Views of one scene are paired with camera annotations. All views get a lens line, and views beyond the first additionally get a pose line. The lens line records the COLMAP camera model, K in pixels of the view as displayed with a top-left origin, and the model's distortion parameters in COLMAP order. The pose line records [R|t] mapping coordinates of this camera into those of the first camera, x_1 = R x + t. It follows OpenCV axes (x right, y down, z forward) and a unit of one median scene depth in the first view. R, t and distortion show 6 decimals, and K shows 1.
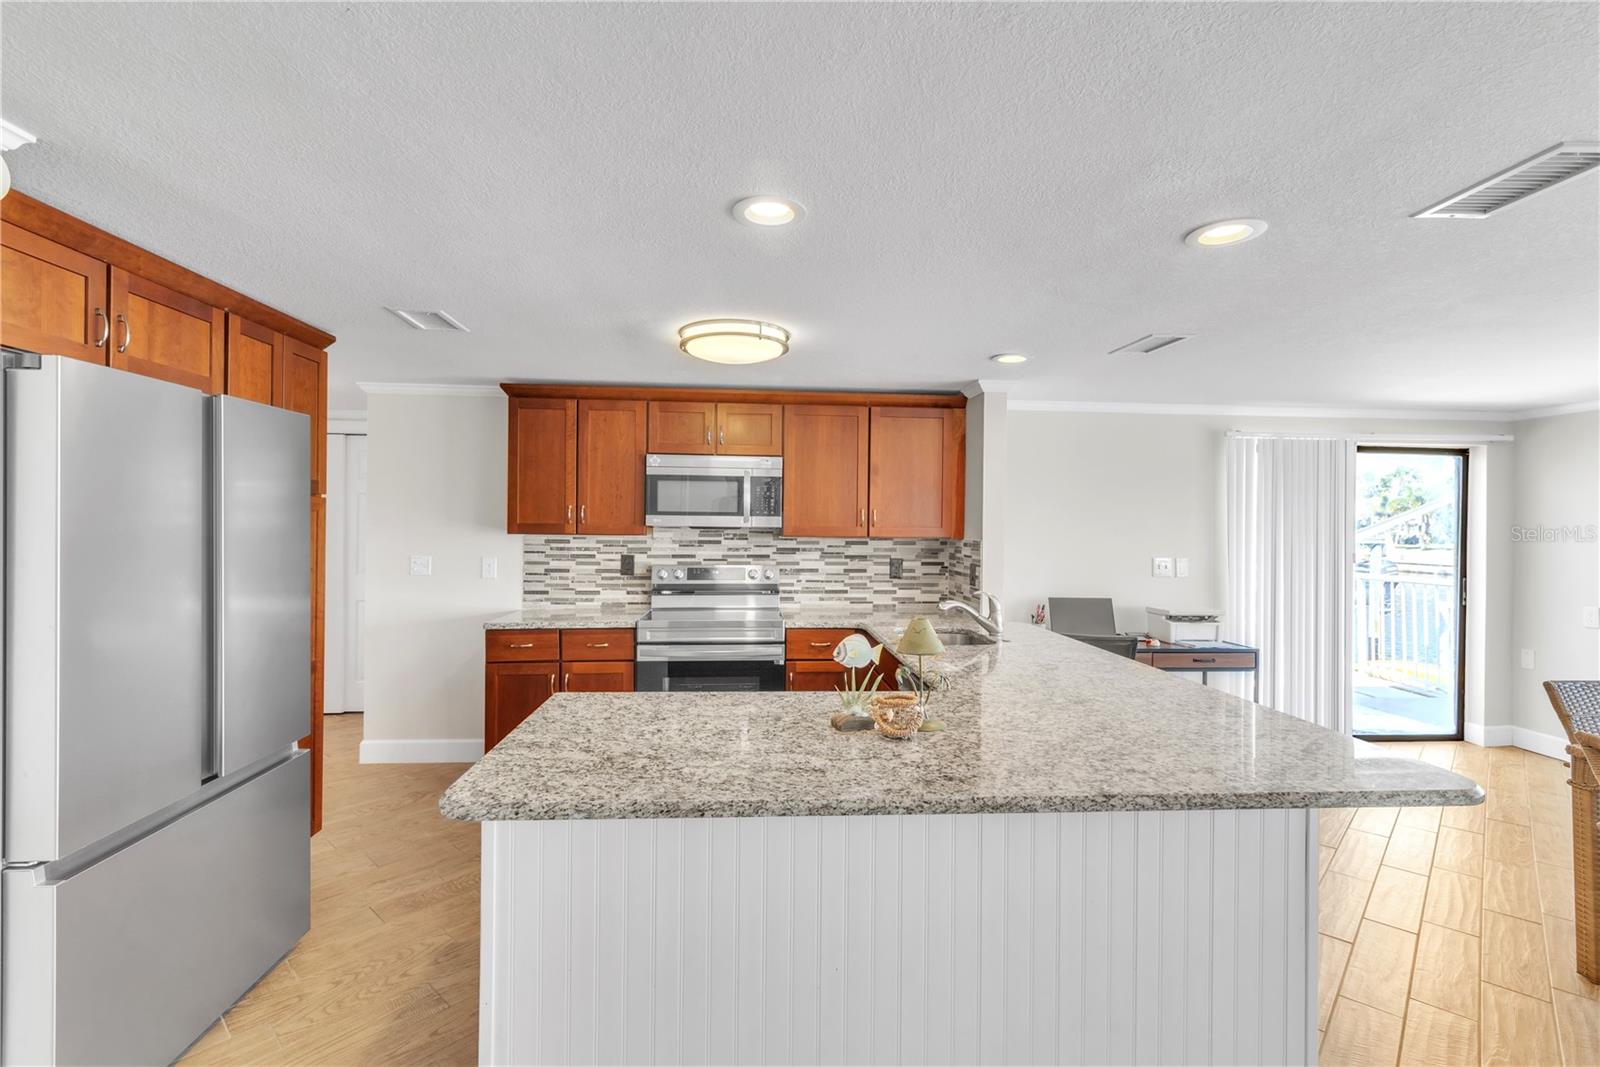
lens RADIAL K [[725.5, 0, 798.5], [0, 725.5, 530.3], [0, 0, 1]] dist [0.003571, -0.000546]
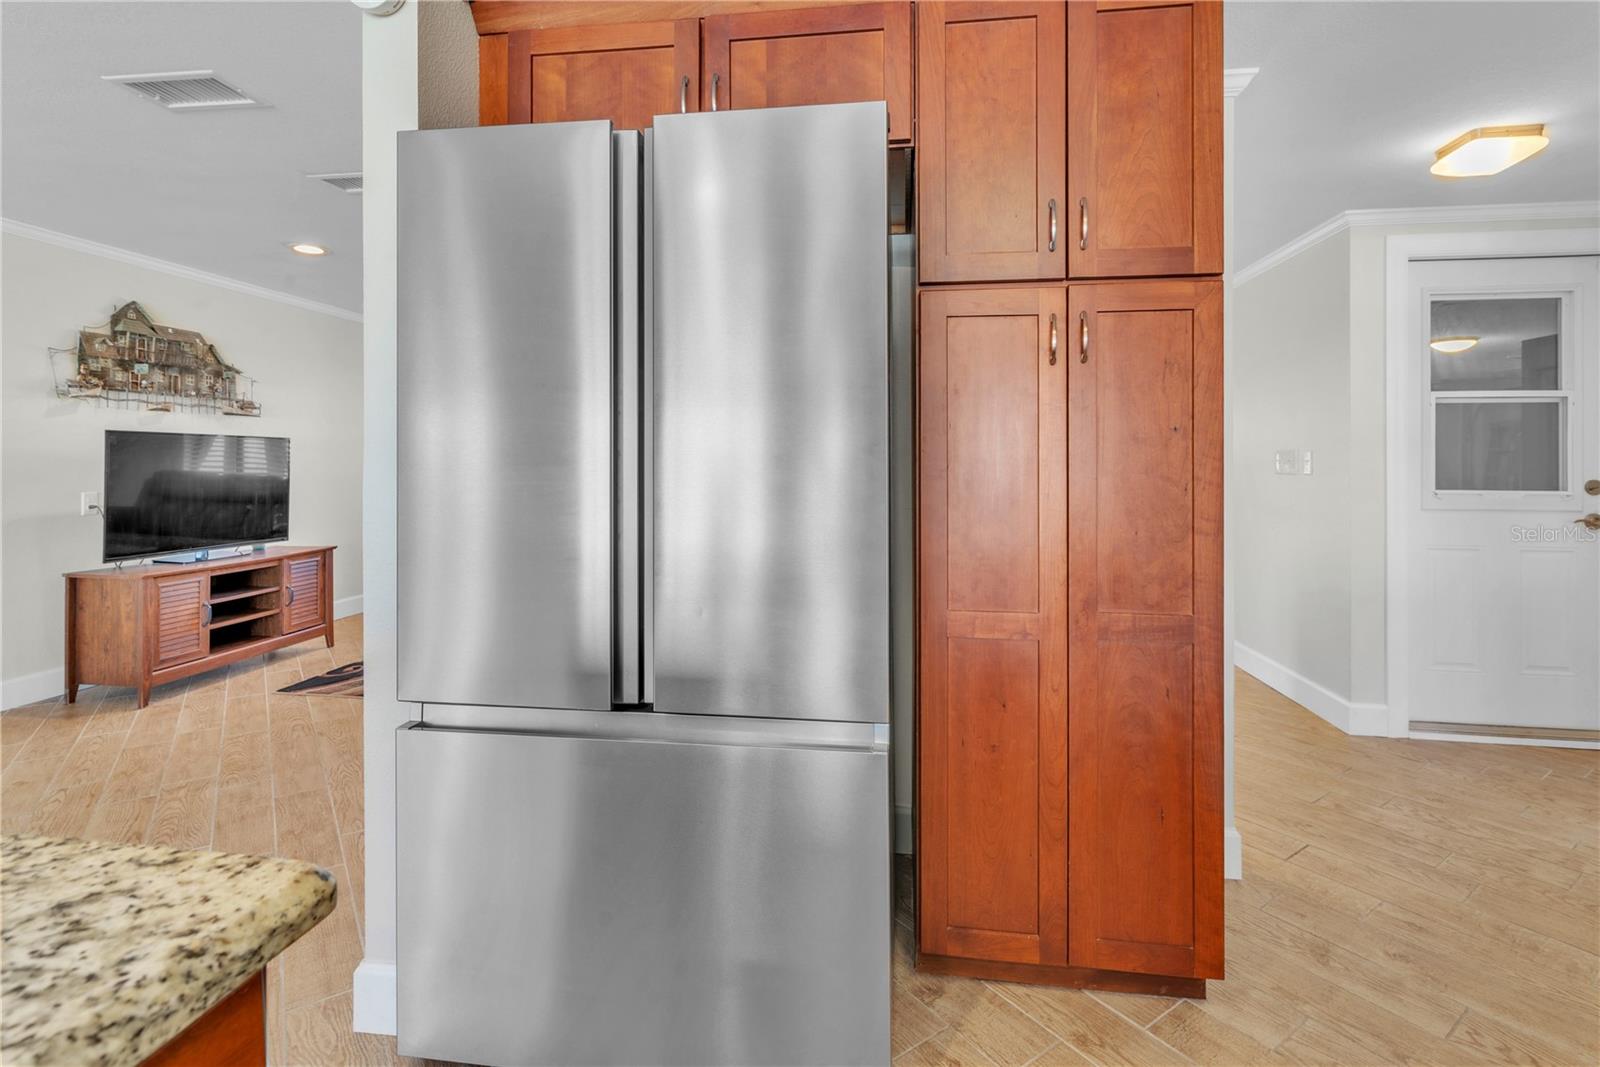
lens RADIAL K [[746.7, 0, 800.5], [0, 746.7, 460.7], [0, 0, 1]] dist [0.003432, 0.000307]
pose [[-0.218500, -0.011553, -0.975769, -0.083307], [-0.014722, 0.999855, -0.008542, 0.056019], [0.975726, 0.012499, -0.218638, 0.590172]]
